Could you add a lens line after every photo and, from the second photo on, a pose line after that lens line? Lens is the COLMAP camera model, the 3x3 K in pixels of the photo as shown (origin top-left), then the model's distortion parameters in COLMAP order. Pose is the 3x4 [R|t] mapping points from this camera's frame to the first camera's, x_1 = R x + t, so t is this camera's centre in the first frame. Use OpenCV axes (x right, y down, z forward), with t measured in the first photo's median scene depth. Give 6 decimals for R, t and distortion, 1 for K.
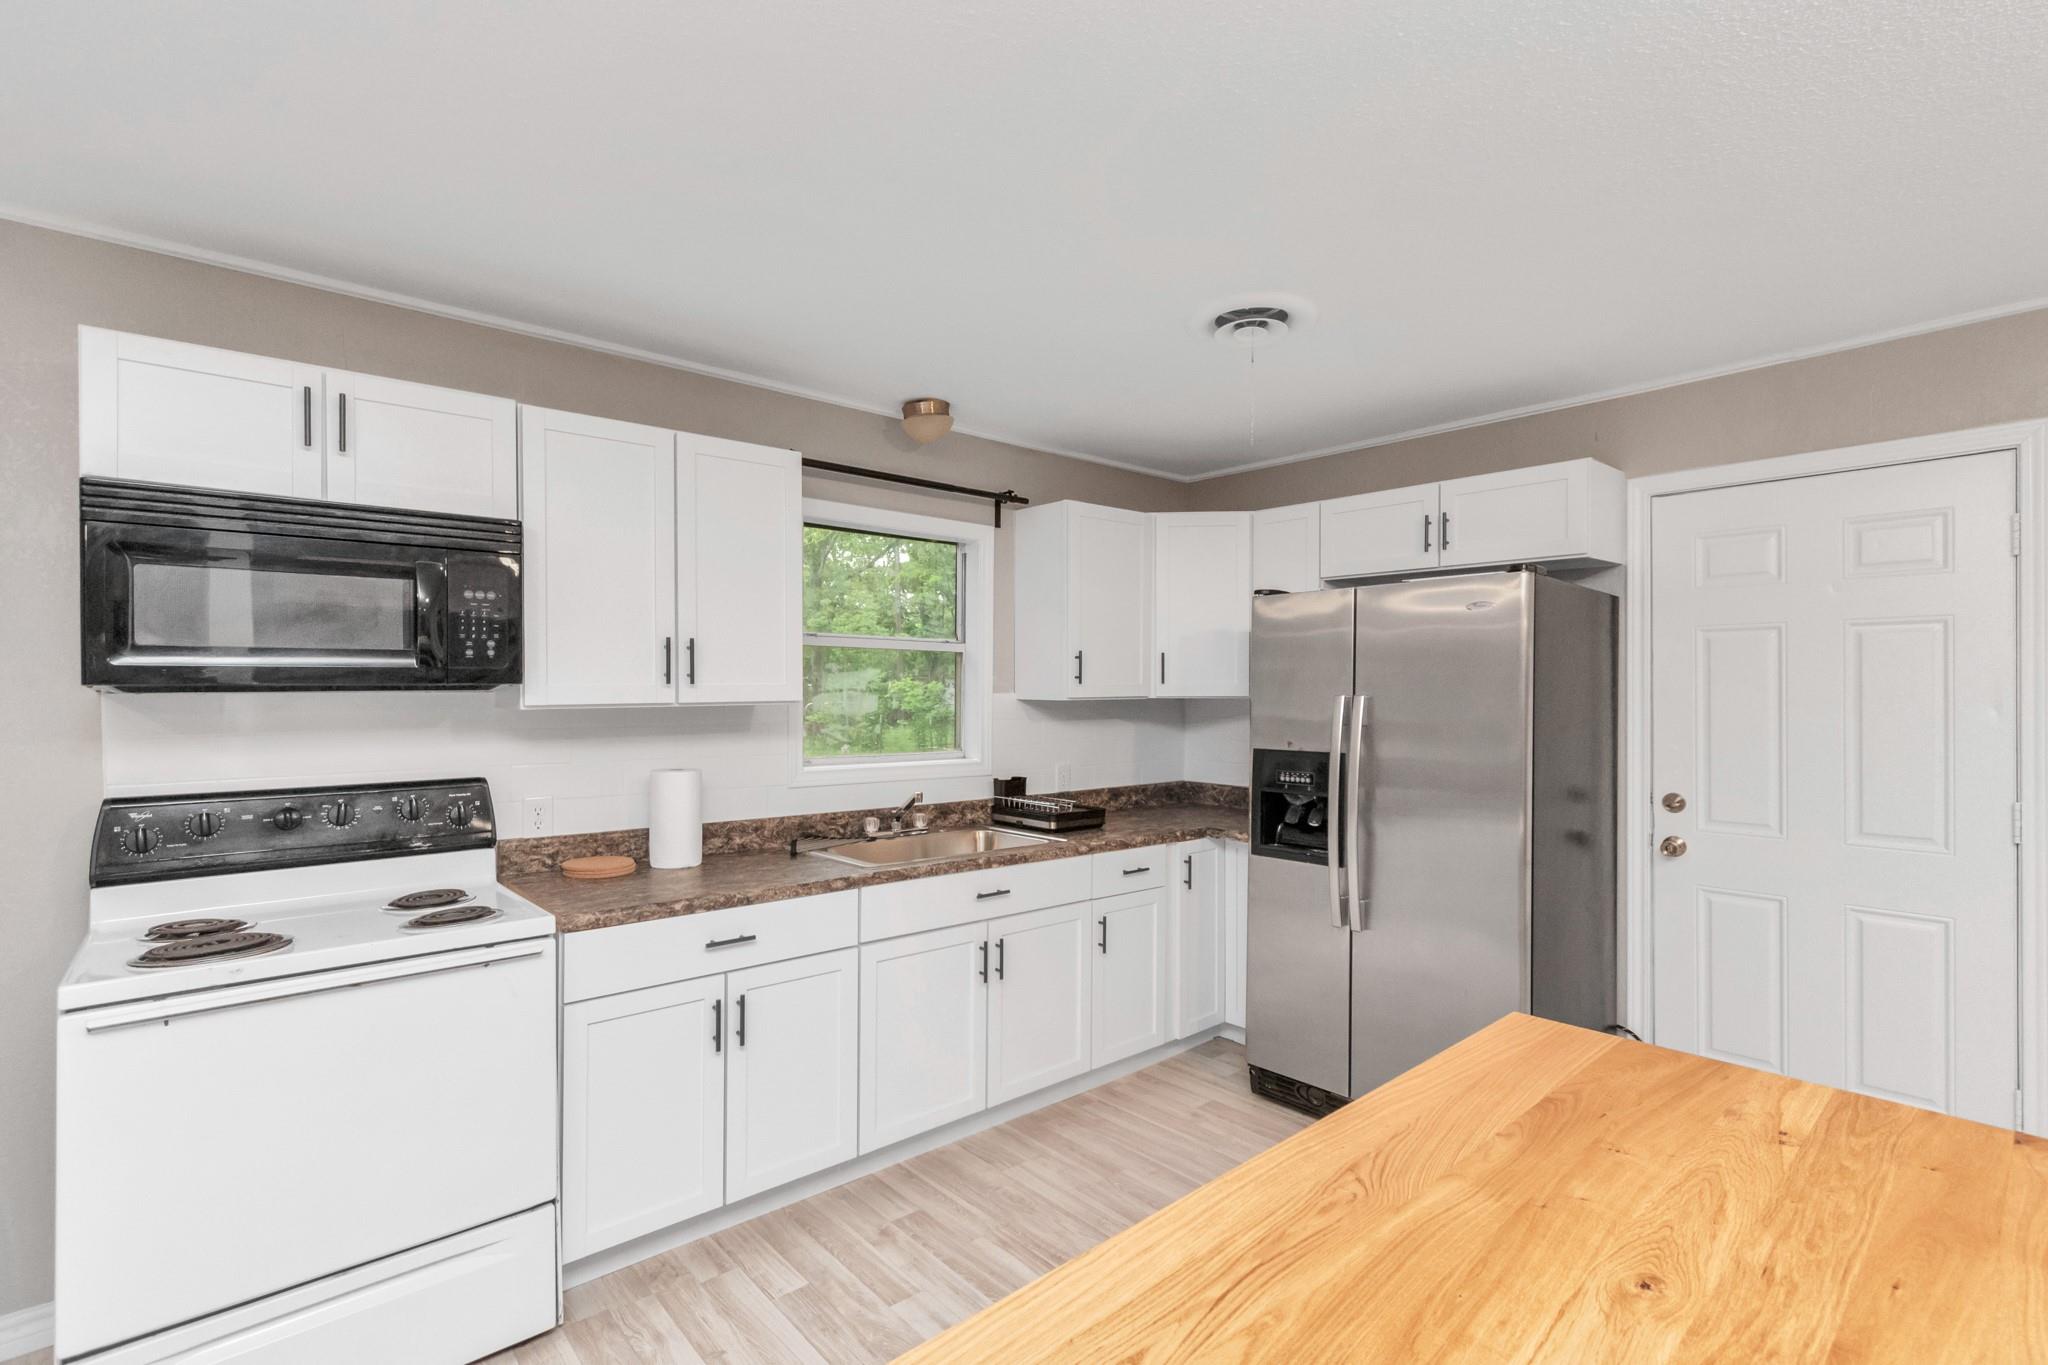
lens RADIAL K [[936.1, 0, 1025.1], [0, 936.1, 690.4], [0, 0, 1]] dist [0.008253, -0.000049]
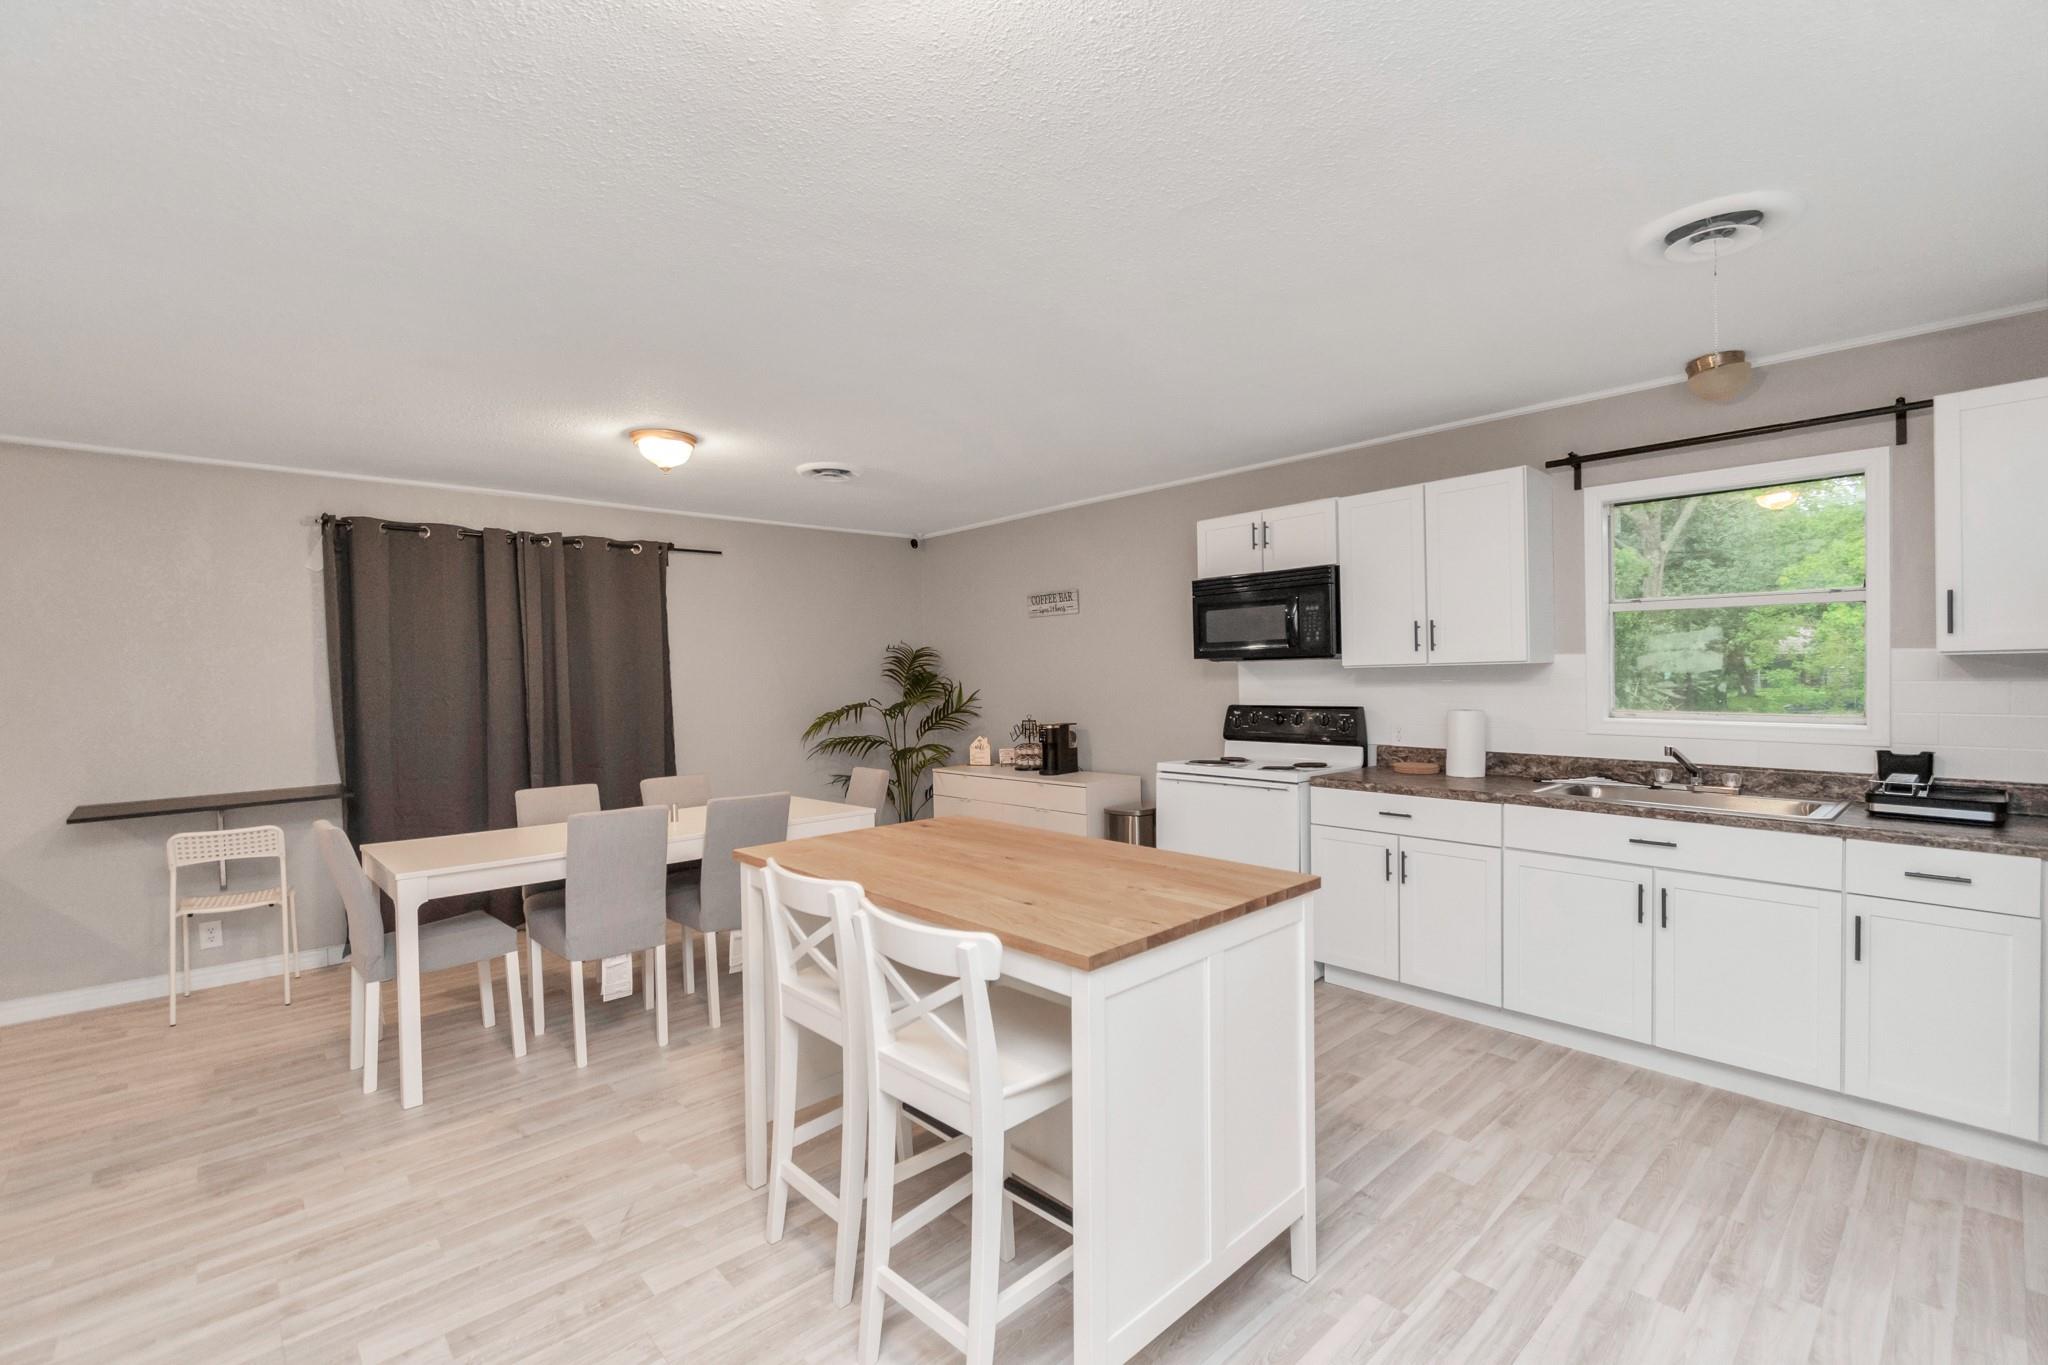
lens RADIAL K [[899.4, 0, 1024.4], [0, 899.4, 689.6], [0, 0, 1]] dist [0.004753, -0.000445]
pose [[0.036224, 0.017520, -0.999190, 0.937744], [0.015395, 0.999718, 0.018088, 0.016851], [0.999225, -0.016037, 0.035944, 0.262383]]
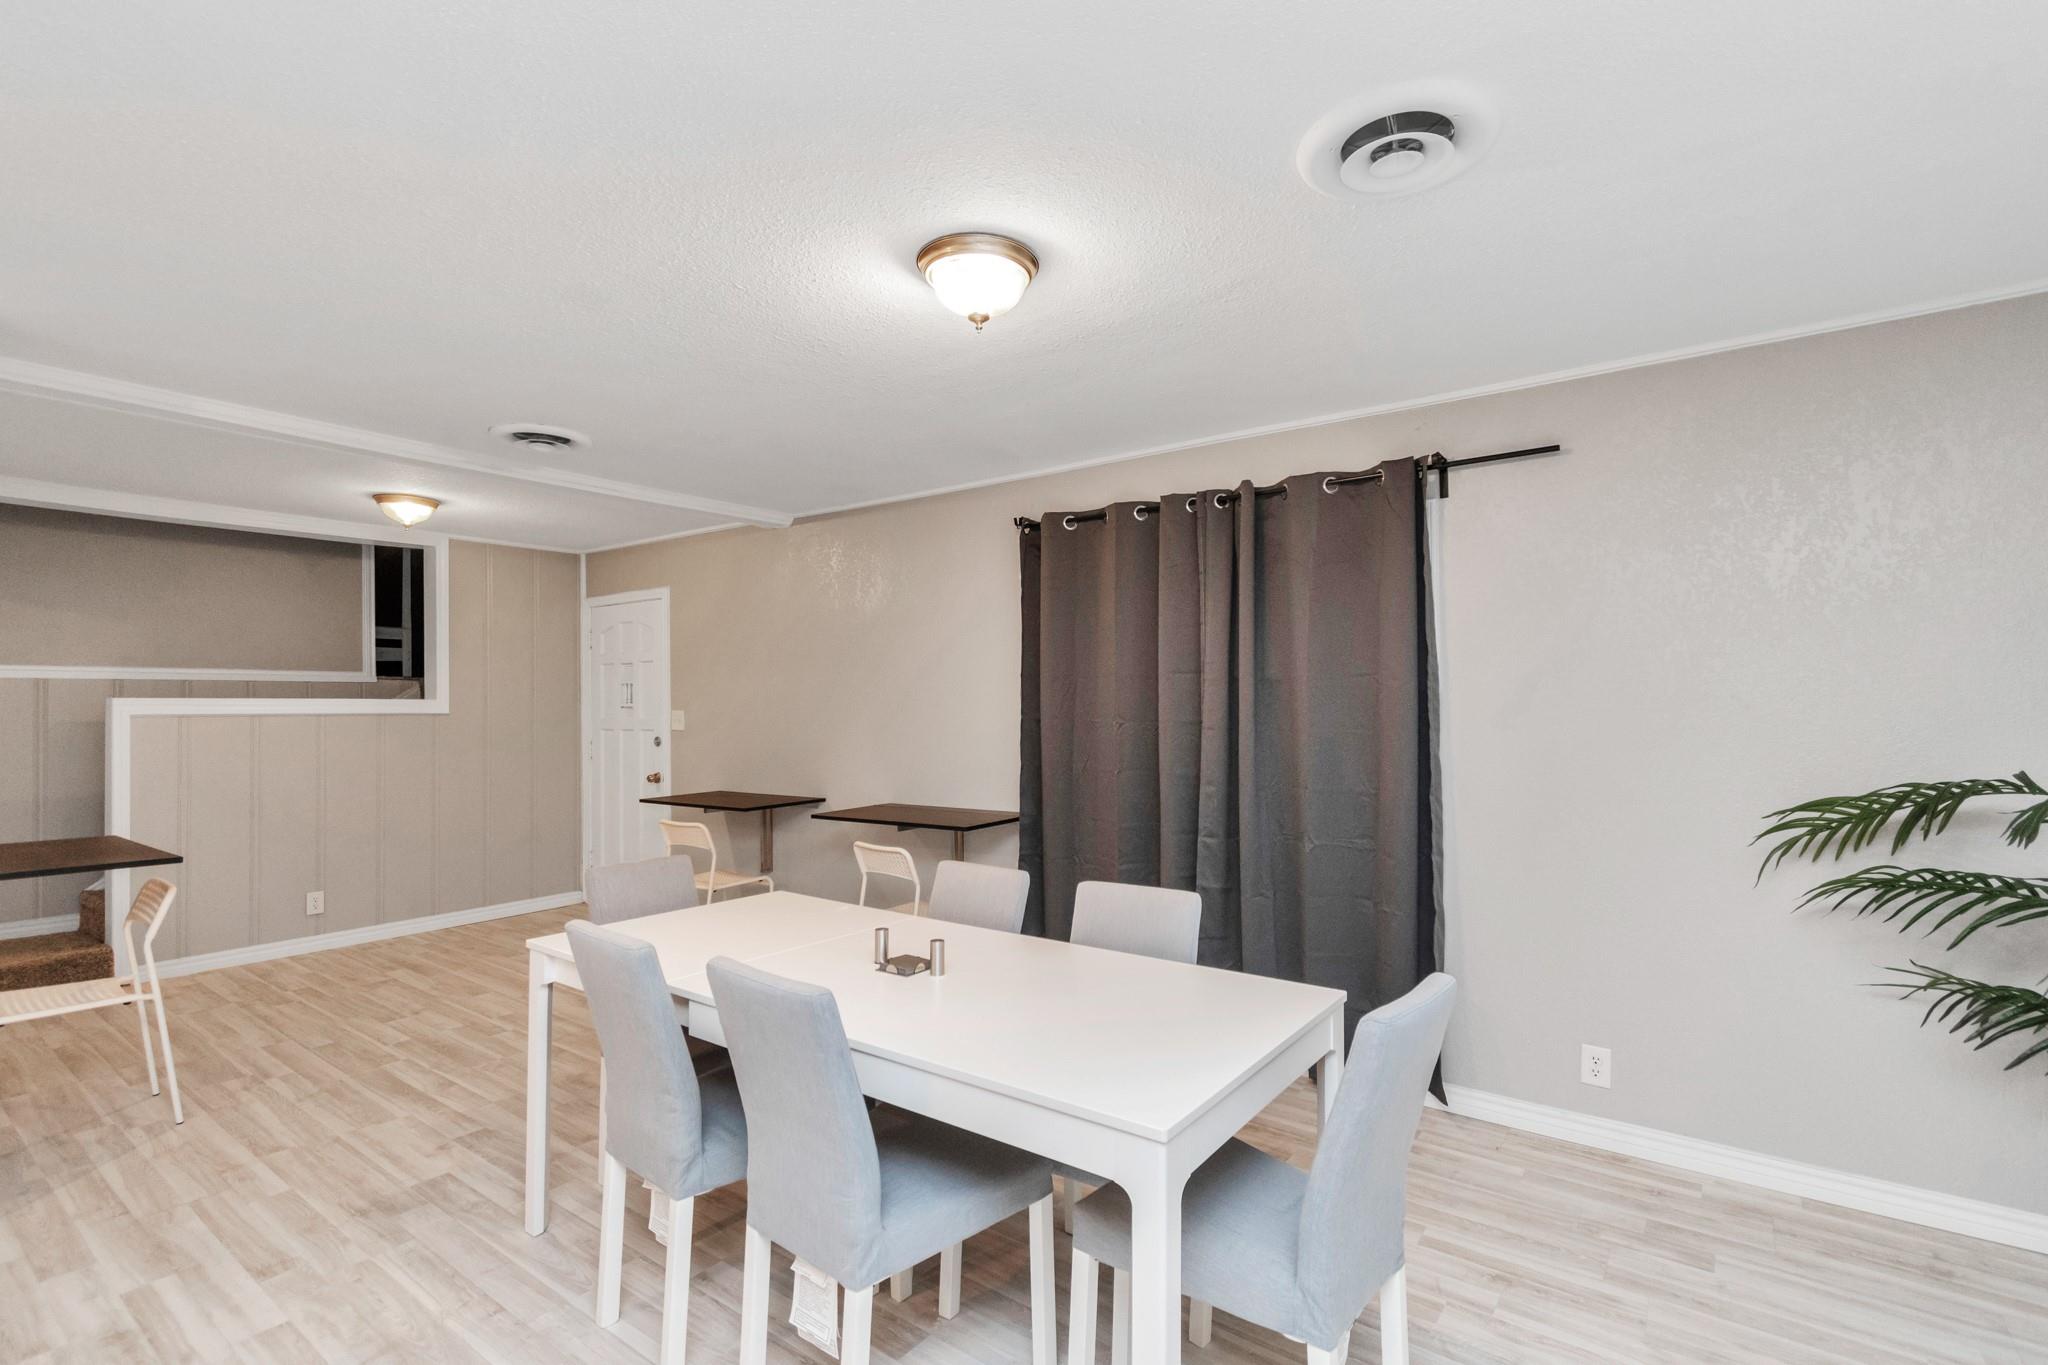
lens RADIAL K [[899.4, 0, 1024.4], [0, 899.4, 689.6], [0, 0, 1]] dist [0.004753, -0.000445]
pose [[-0.970459, -0.003967, -0.241233, -0.295902], [0.002173, 0.999681, -0.025181, 0.031349], [0.241255, -0.024961, -0.970141, 0.498883]]
